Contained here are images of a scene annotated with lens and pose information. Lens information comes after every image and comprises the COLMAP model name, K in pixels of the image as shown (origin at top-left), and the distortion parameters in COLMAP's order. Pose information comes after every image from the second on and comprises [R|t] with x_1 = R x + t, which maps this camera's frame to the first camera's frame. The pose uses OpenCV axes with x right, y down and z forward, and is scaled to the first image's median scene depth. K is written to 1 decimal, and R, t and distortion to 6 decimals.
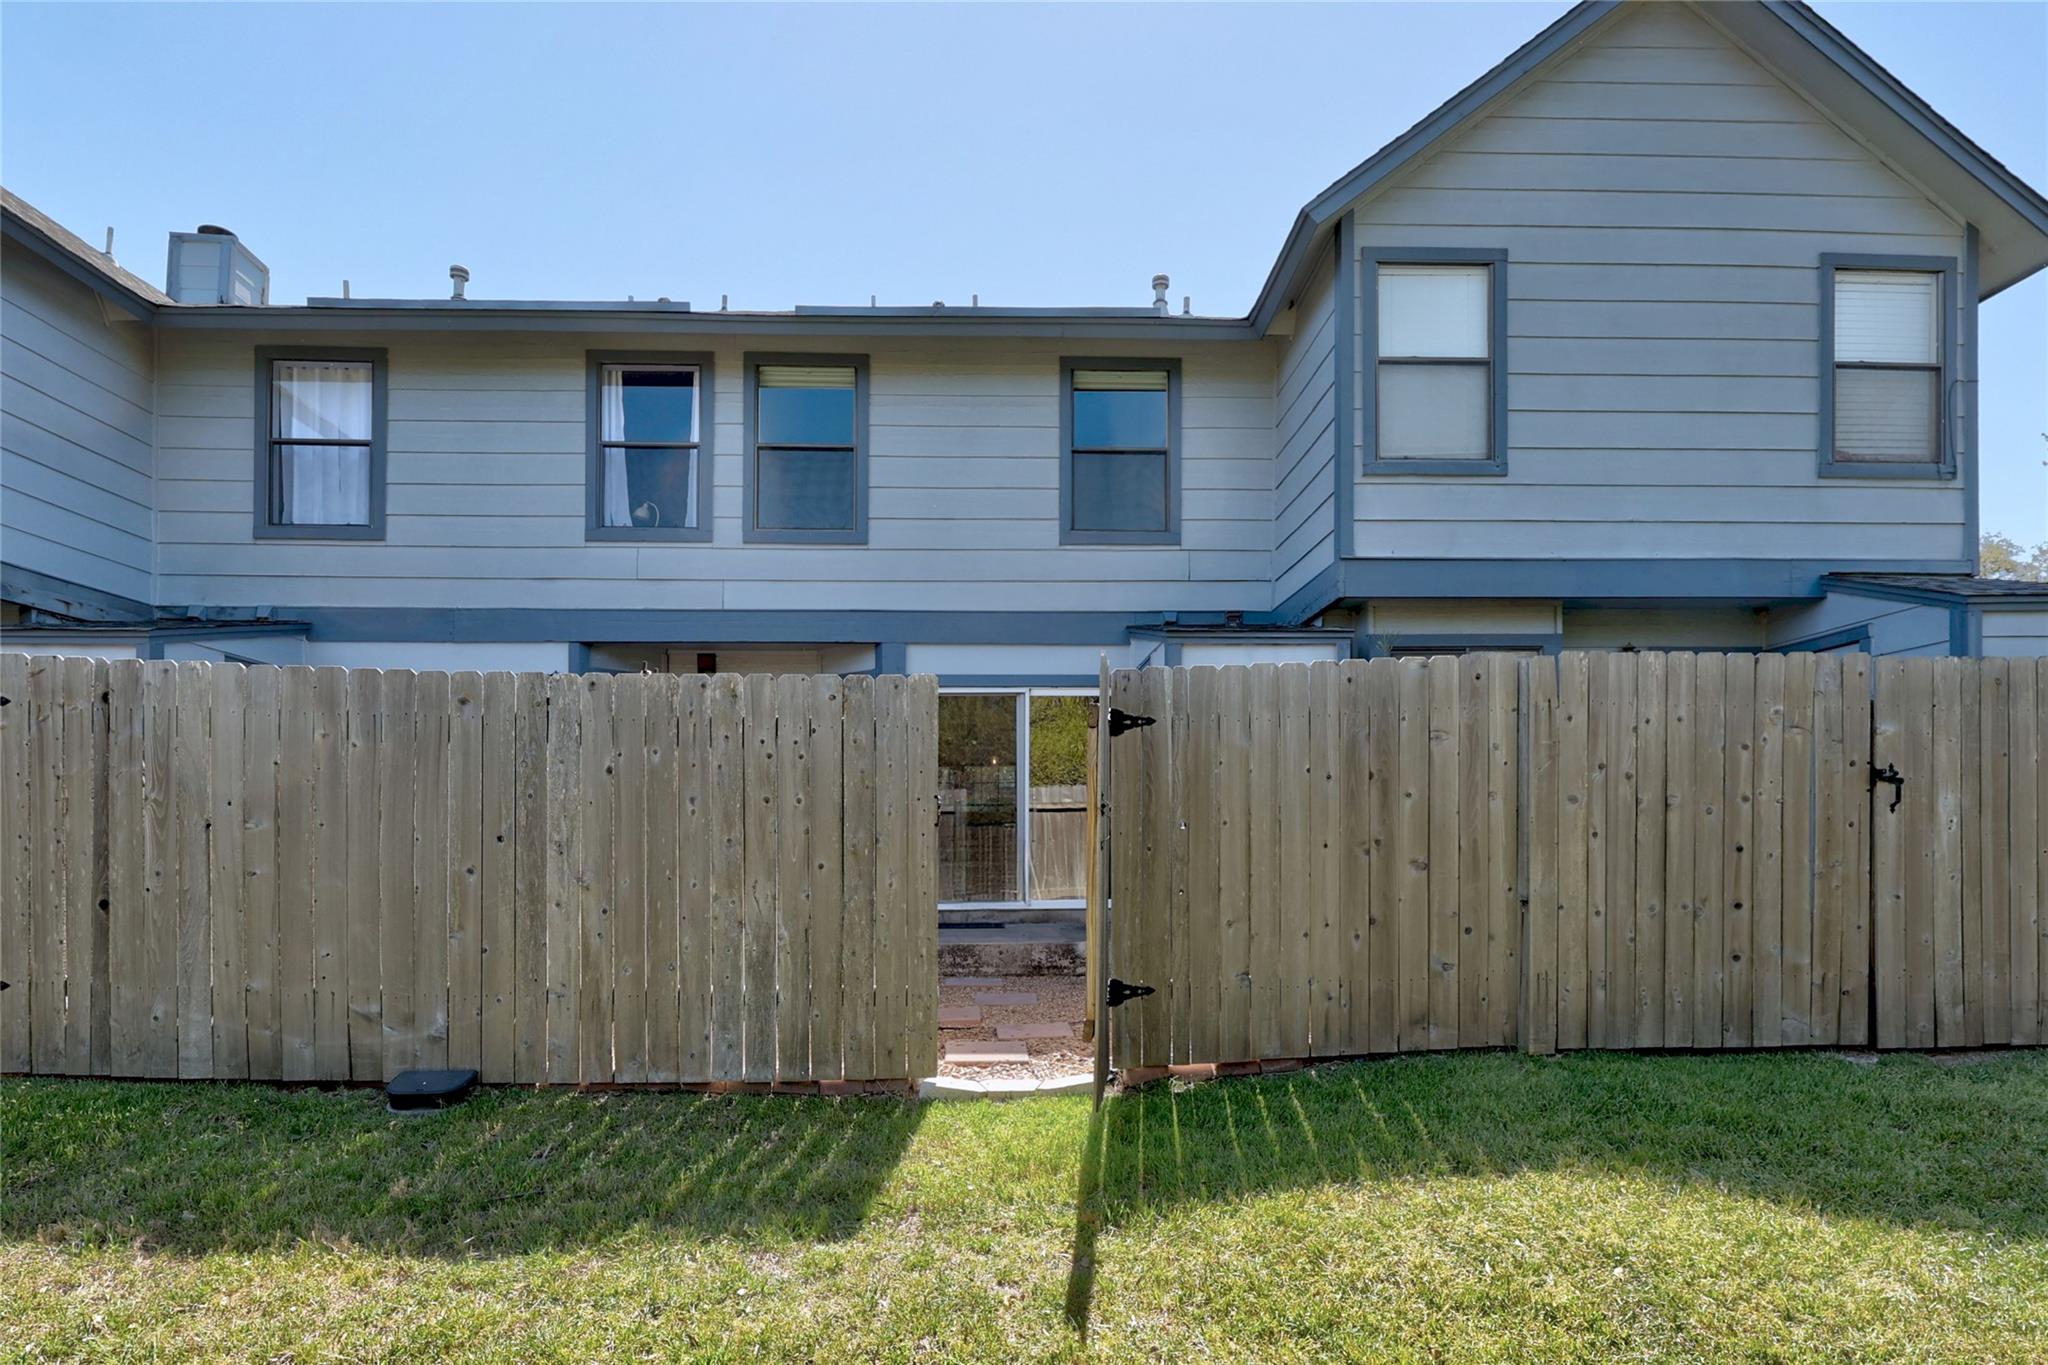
lens RADIAL K [[801.4, 0, 1024.0], [0, 801.4, 682.5], [0, 0, 1]] dist [0.023731, -0.000084]
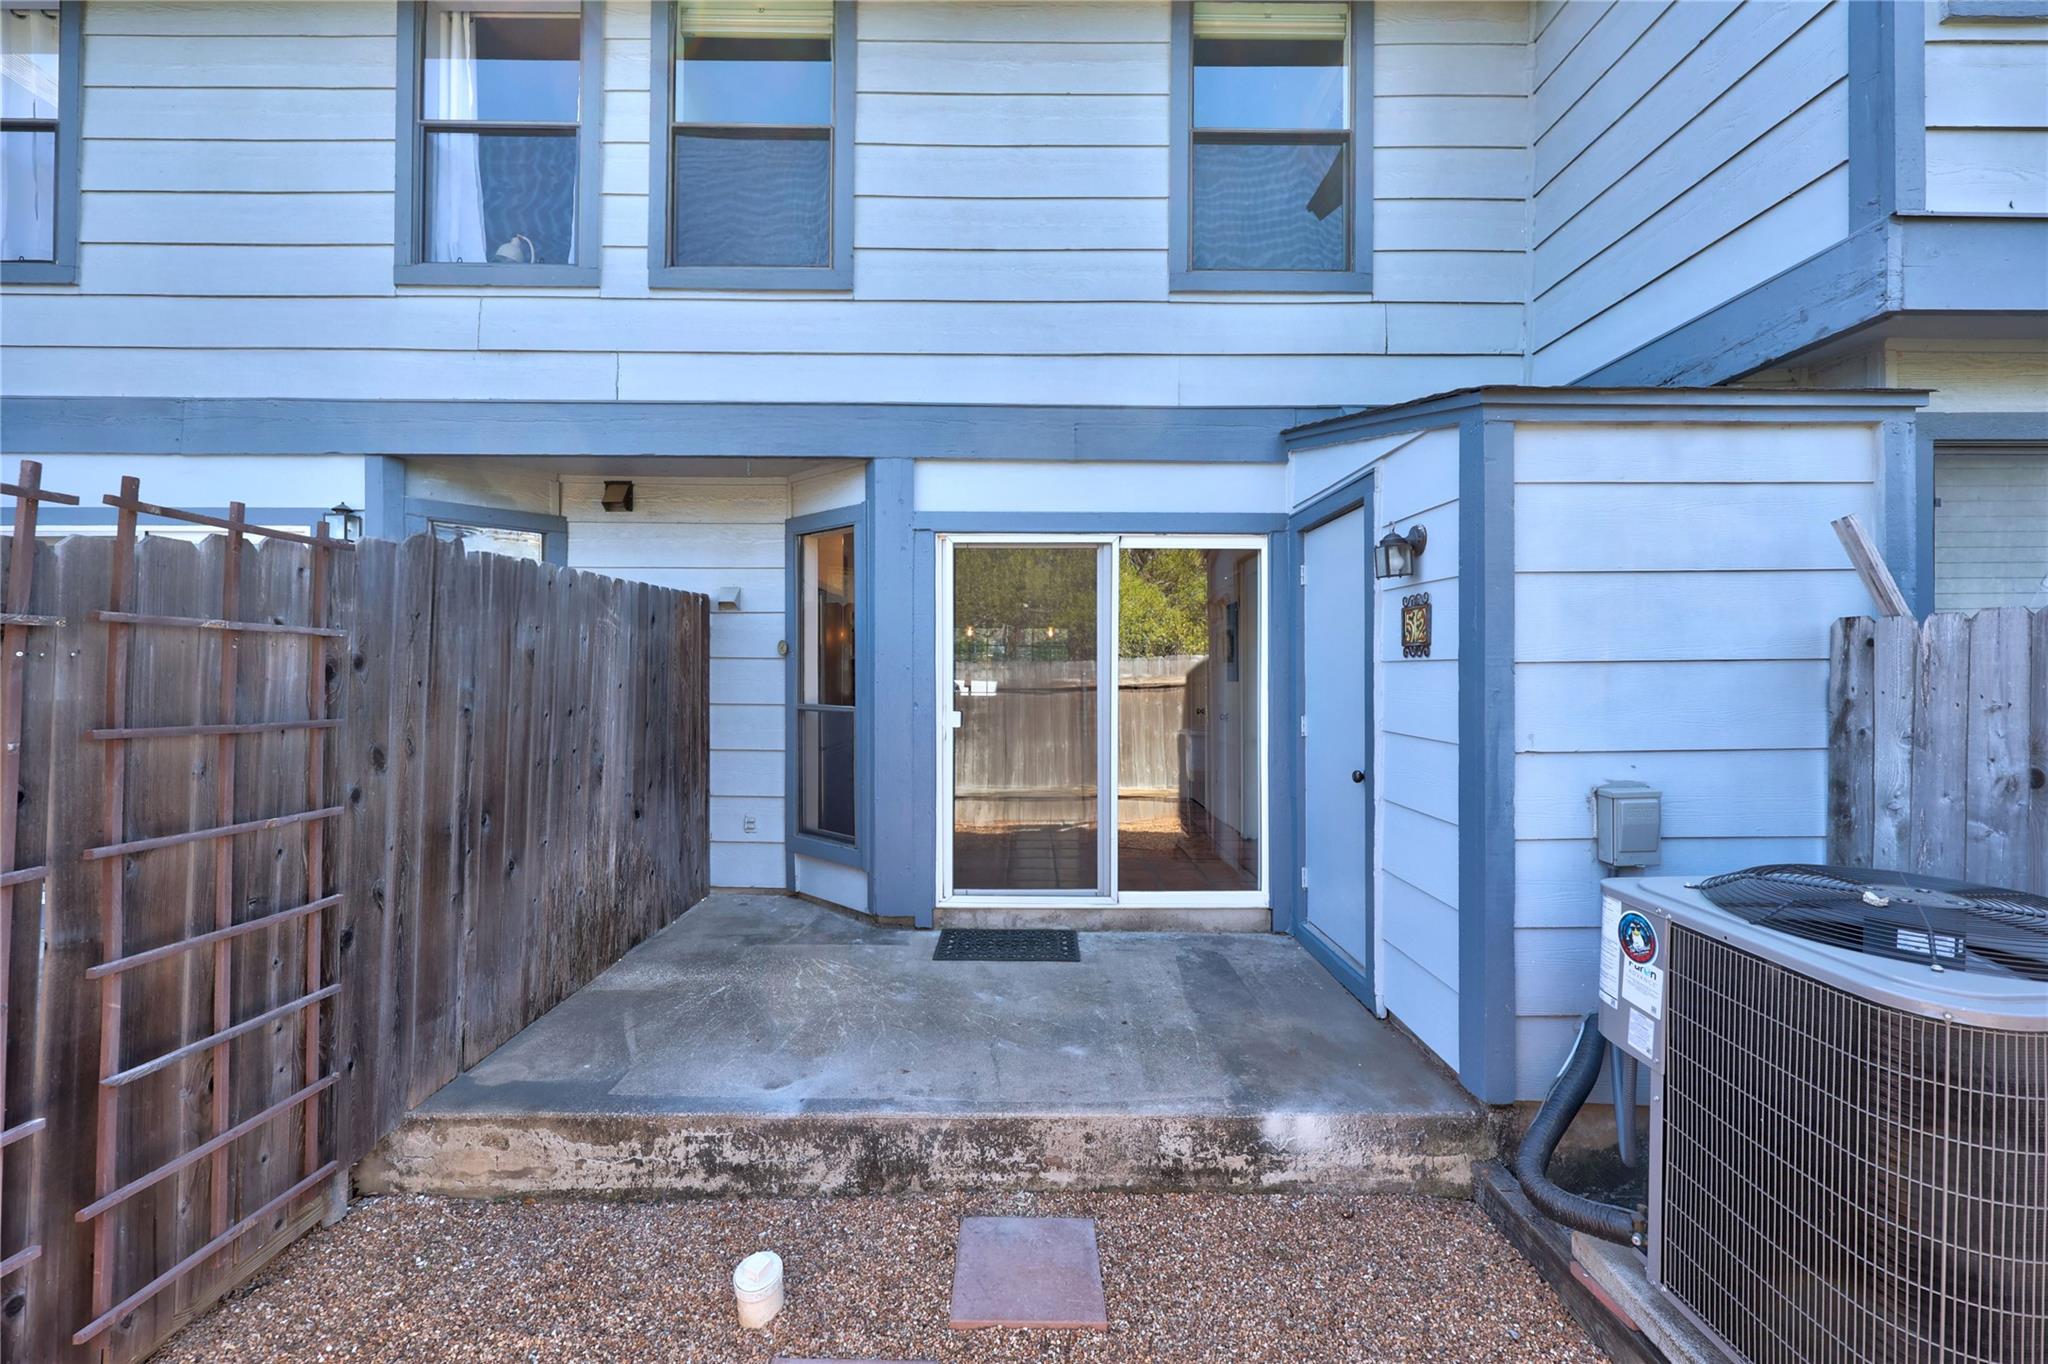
lens RADIAL K [[801.4, 0, 1024.0], [0, 801.4, 682.0], [0, 0, 1]] dist [0.023731, -0.000084]
pose [[0.997908, 0.015077, -0.062869, -0.023851], [-0.003718, 0.984204, 0.176998, 0.008719], [0.064545, -0.176394, 0.982201, 0.362561]]
